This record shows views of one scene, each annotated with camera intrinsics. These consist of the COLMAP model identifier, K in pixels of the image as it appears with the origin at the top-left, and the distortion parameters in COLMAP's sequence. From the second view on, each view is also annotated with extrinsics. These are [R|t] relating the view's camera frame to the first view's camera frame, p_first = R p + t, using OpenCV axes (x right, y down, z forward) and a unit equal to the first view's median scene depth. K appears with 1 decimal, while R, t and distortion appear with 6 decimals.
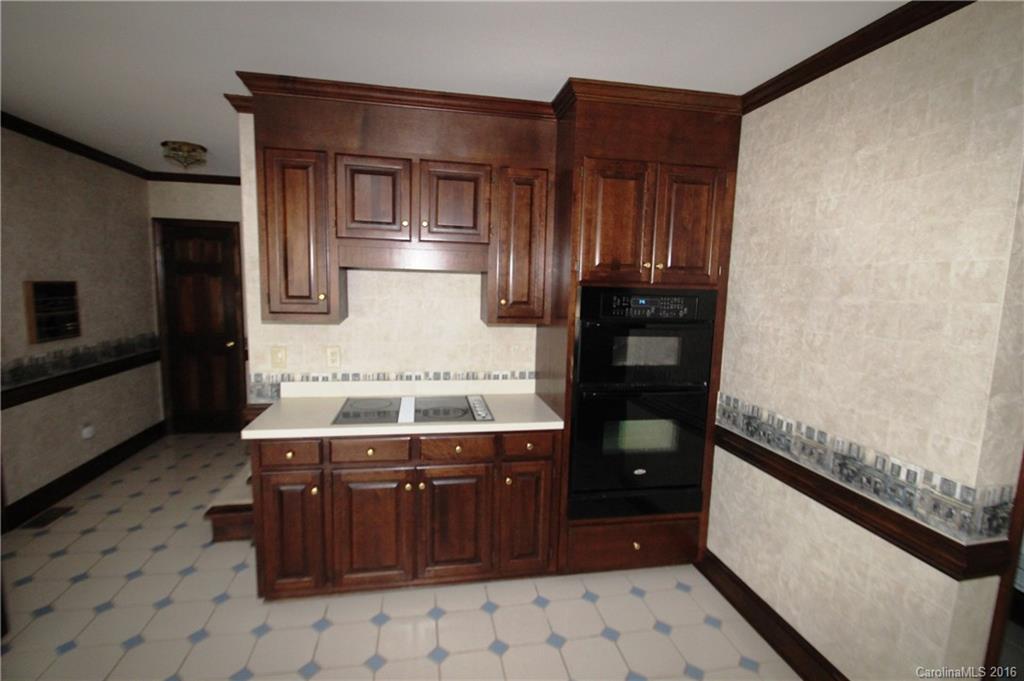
lens RADIAL K [[486.6, 0, 505.9], [0, 486.6, 350.4], [0, 0, 1]] dist [-0.002715, -0.002225]
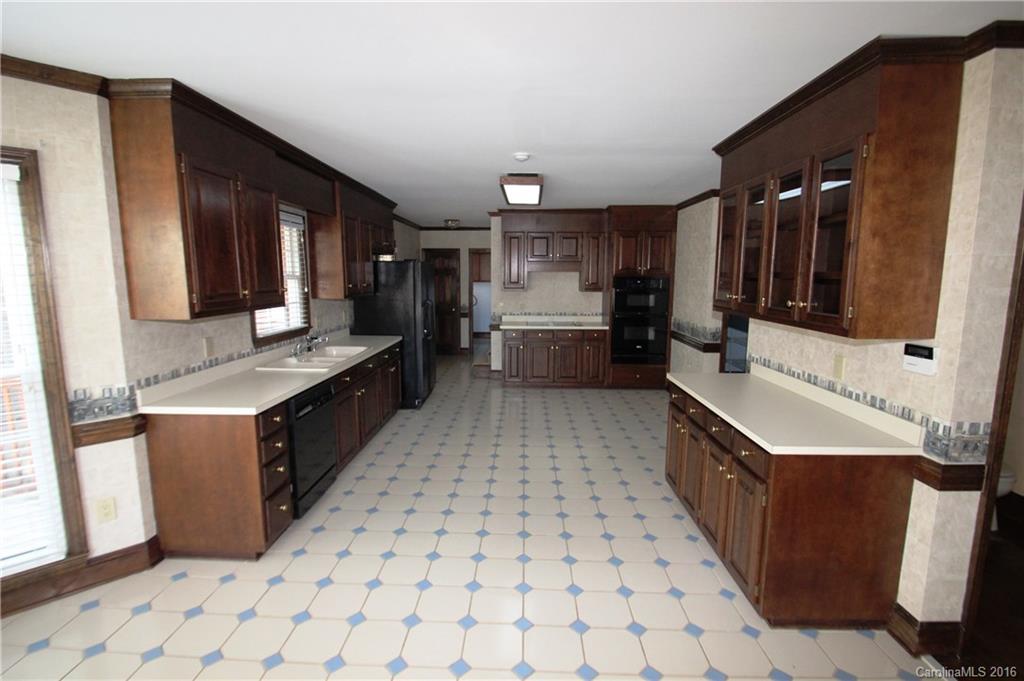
lens RADIAL K [[486.6, 0, 512.3], [0, 486.6, 344.9], [0, 0, 1]] dist [-0.002715, -0.002225]
pose [[0.978360, 0.007478, -0.206777, 0.142254], [-0.007526, 0.999972, 0.000555, 0.230739], [0.206775, 0.001014, 0.978388, -1.620437]]
